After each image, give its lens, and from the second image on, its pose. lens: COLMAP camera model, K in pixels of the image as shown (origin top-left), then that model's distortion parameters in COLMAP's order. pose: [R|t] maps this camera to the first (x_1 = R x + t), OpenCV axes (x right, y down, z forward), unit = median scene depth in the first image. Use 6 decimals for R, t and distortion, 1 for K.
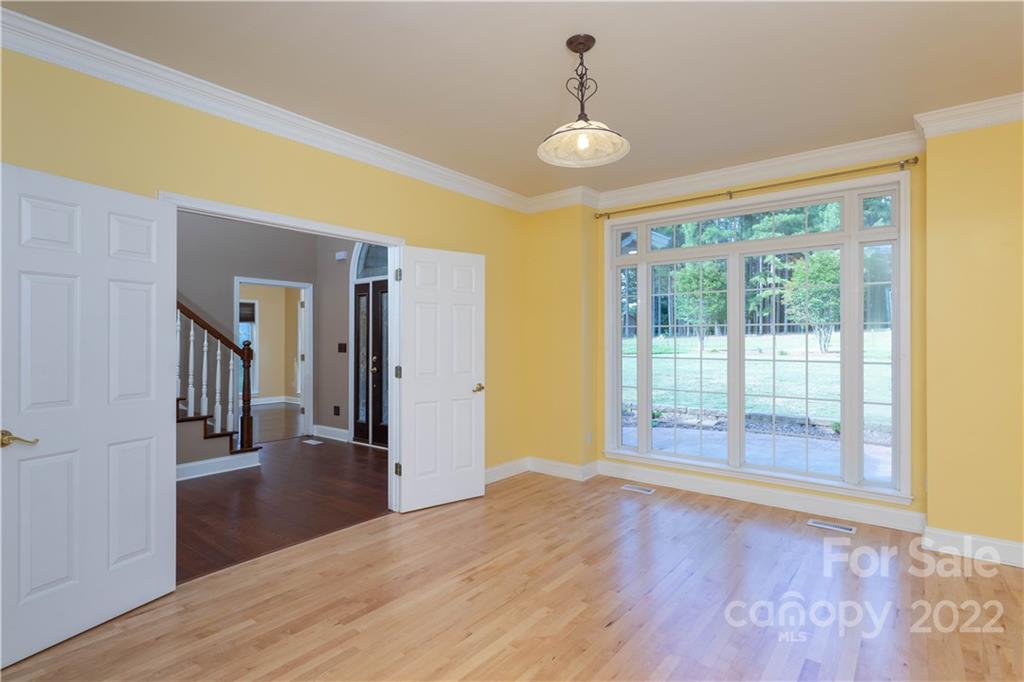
lens RADIAL K [[515.4, 0, 514.6], [0, 515.4, 340.6], [0, 0, 1]] dist [0.024936, -0.000078]
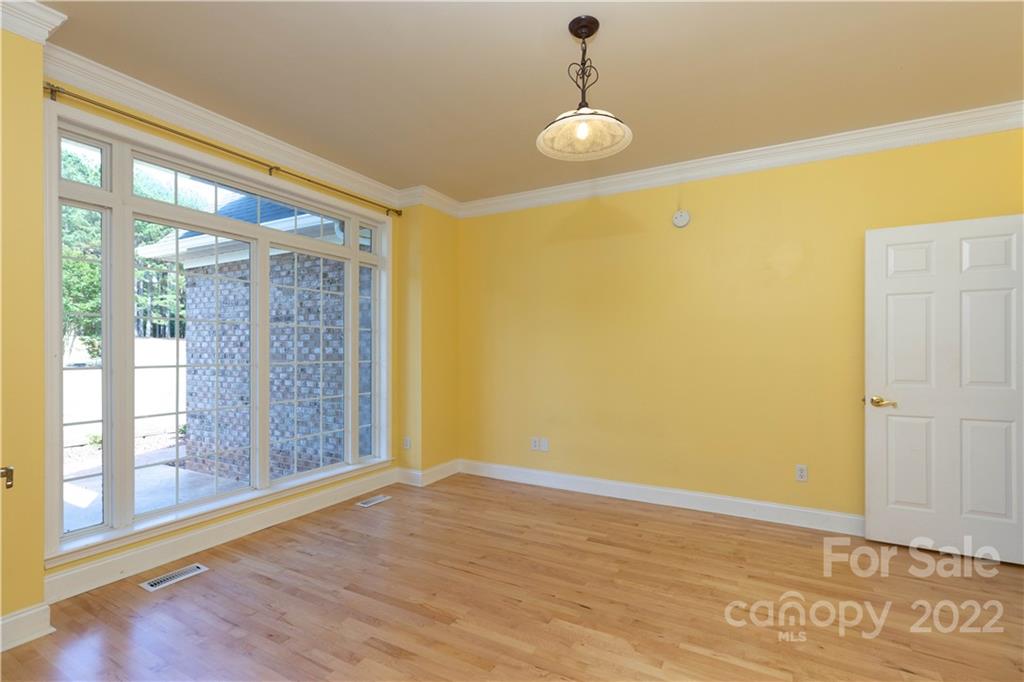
lens RADIAL K [[474.7, 0, 512.6], [0, 474.7, 353.2], [0, 0, 1]] dist [0.018348, 0.000012]
pose [[-0.160394, -0.008686, 0.987015, -0.513201], [-0.004186, 0.999958, 0.008120, 0.014125], [-0.987044, -0.002830, -0.160424, 0.891630]]
